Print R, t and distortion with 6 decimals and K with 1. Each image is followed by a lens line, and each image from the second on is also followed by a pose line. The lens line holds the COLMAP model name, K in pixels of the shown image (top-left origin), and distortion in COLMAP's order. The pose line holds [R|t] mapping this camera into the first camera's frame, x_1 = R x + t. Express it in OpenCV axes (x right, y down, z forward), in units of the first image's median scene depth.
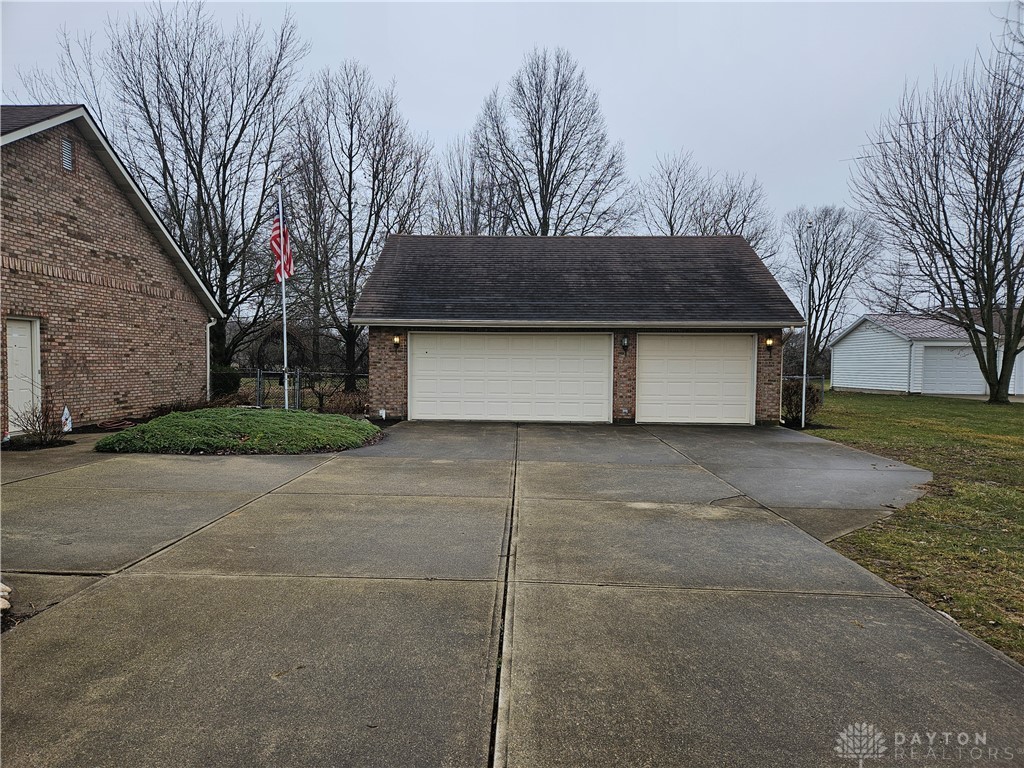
lens RADIAL K [[691.3, 0, 513.1], [0, 691.3, 394.6], [0, 0, 1]] dist [0.060826, -0.043361]
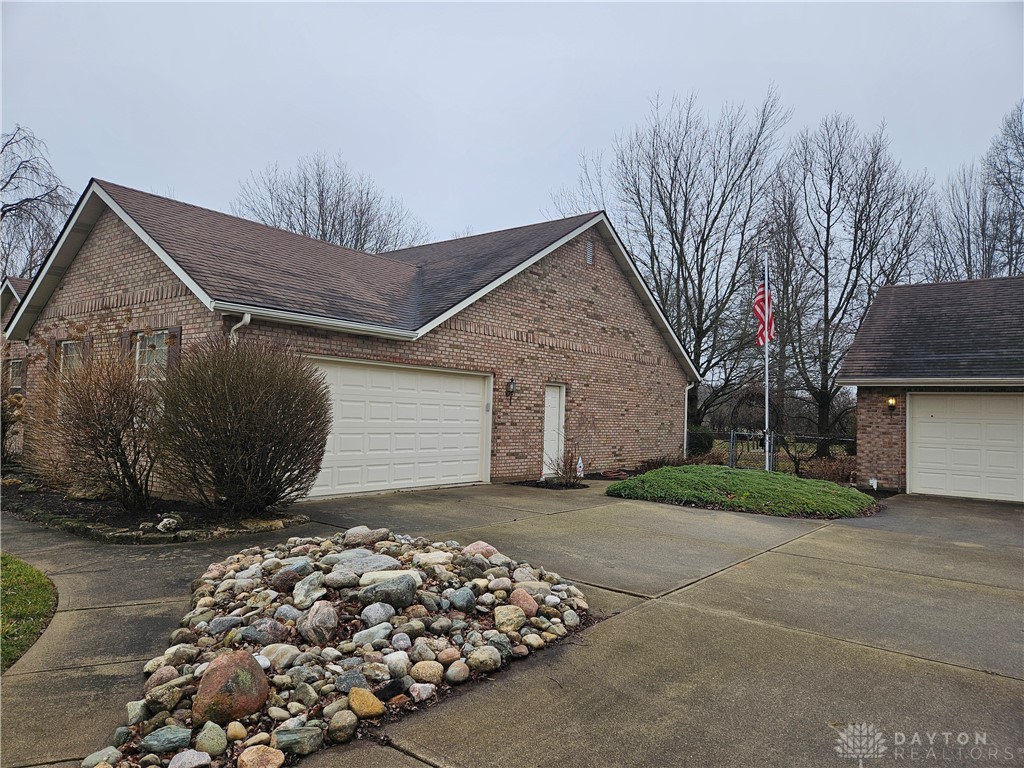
lens RADIAL K [[691.3, 0, 486.9], [0, 691.3, 389.8], [0, 0, 1]] dist [0.060826, -0.043361]
pose [[0.786771, -0.008195, -0.617191, -0.020058], [-0.051746, 0.995516, -0.079182, 0.004491], [0.615073, 0.094236, 0.782819, -0.033339]]
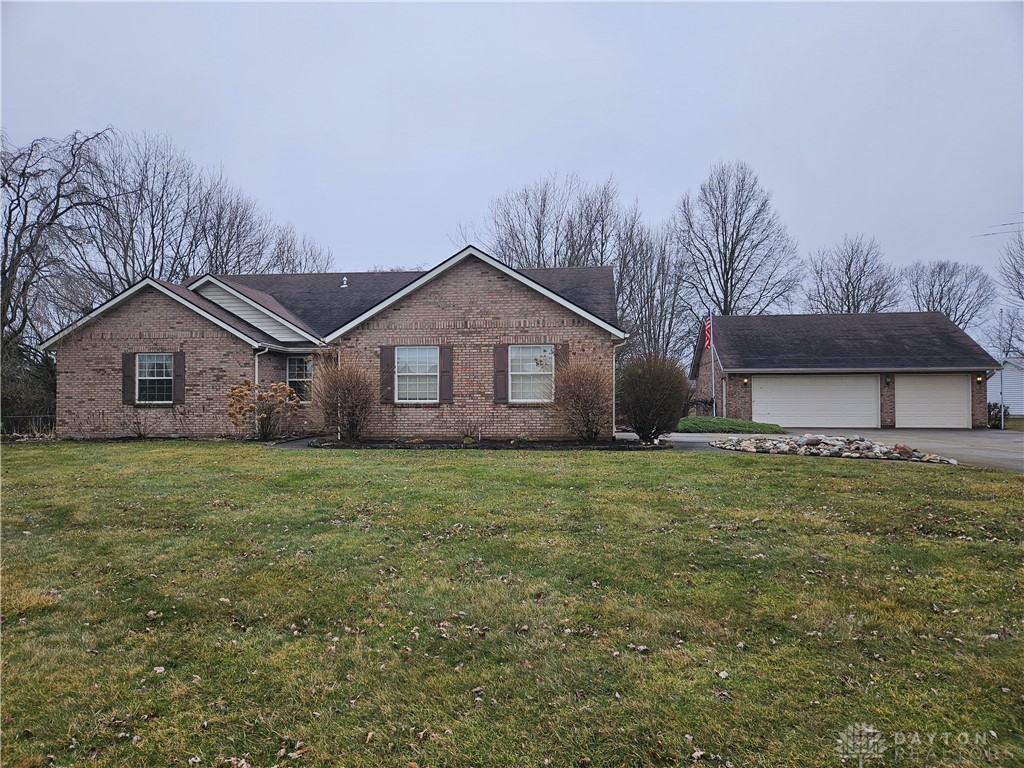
lens RADIAL K [[691.3, 0, 511.1], [0, 691.3, 387.7], [0, 0, 1]] dist [0.060826, -0.043361]
pose [[0.995766, -0.013067, -0.090991, -0.594209], [0.006892, 0.997672, -0.067850, 0.052394], [0.091666, 0.066935, 0.993538, -0.781961]]
